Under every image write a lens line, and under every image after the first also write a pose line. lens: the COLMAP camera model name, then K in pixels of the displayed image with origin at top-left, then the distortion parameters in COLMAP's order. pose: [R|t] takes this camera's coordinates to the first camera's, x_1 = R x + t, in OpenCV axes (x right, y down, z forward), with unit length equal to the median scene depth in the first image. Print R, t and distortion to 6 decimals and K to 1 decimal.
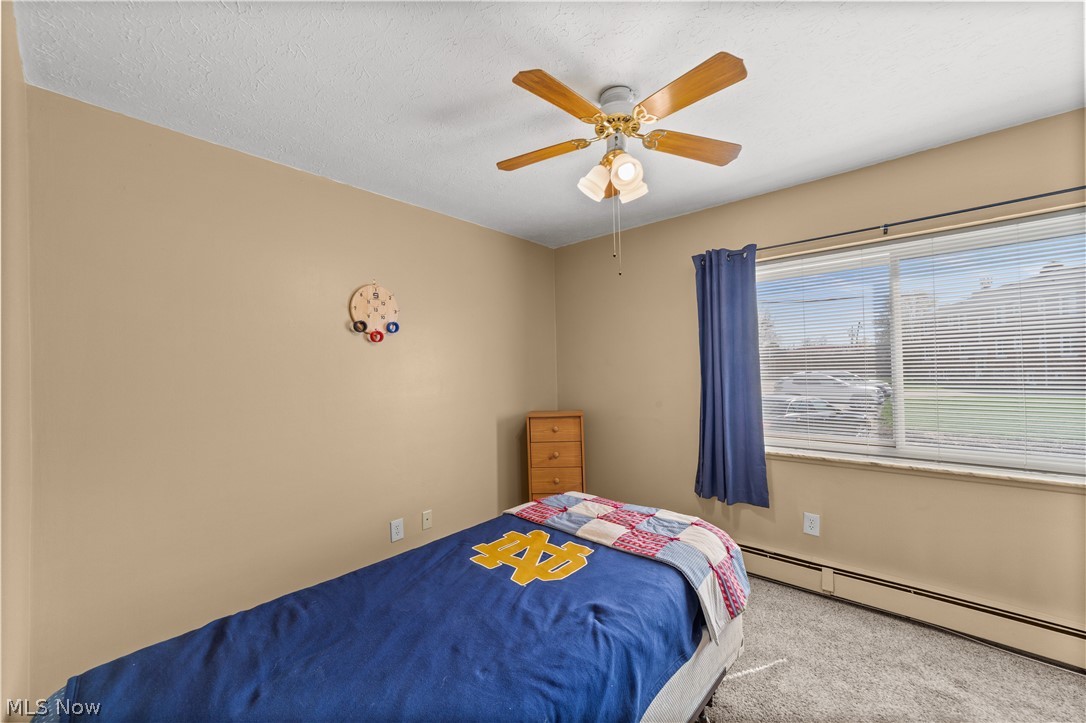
lens RADIAL K [[419.5, 0, 537.3], [0, 419.5, 363.7], [0, 0, 1]] dist [-0.015135, 0.006538]
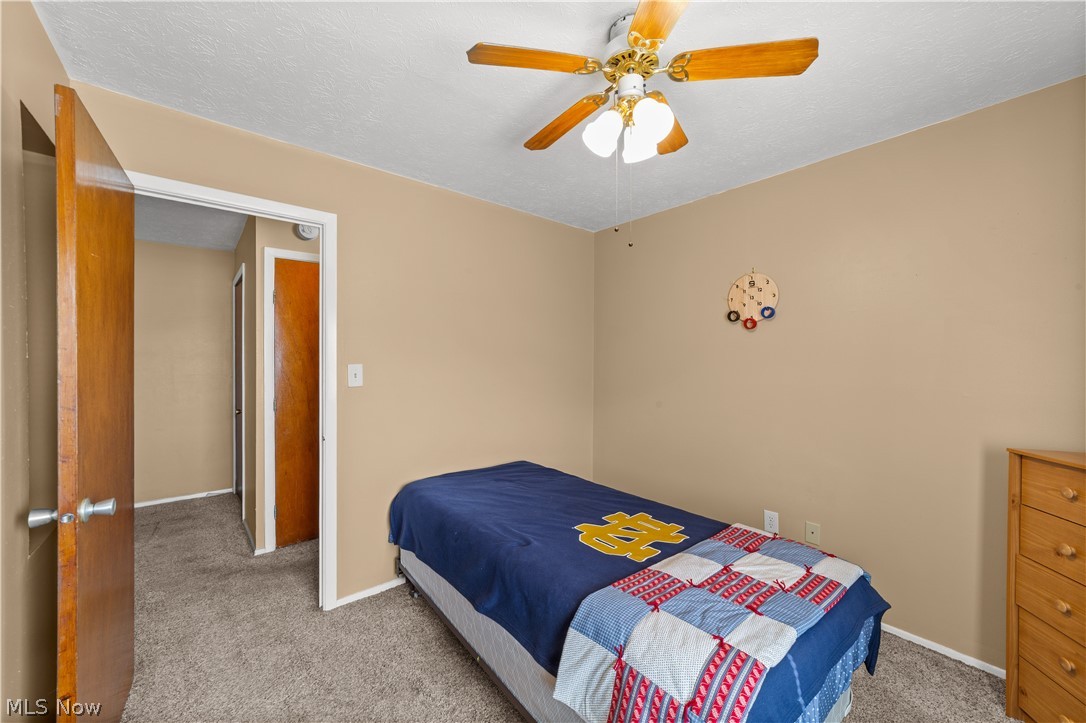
lens RADIAL K [[419.5, 0, 542.8], [0, 419.5, 368.7], [0, 0, 1]] dist [-0.015135, 0.006538]
pose [[-0.163035, 0.030027, -0.986163, 0.723015], [0.002770, 0.999547, 0.029977, 0.013065], [0.986616, 0.002156, -0.163045, 0.673237]]
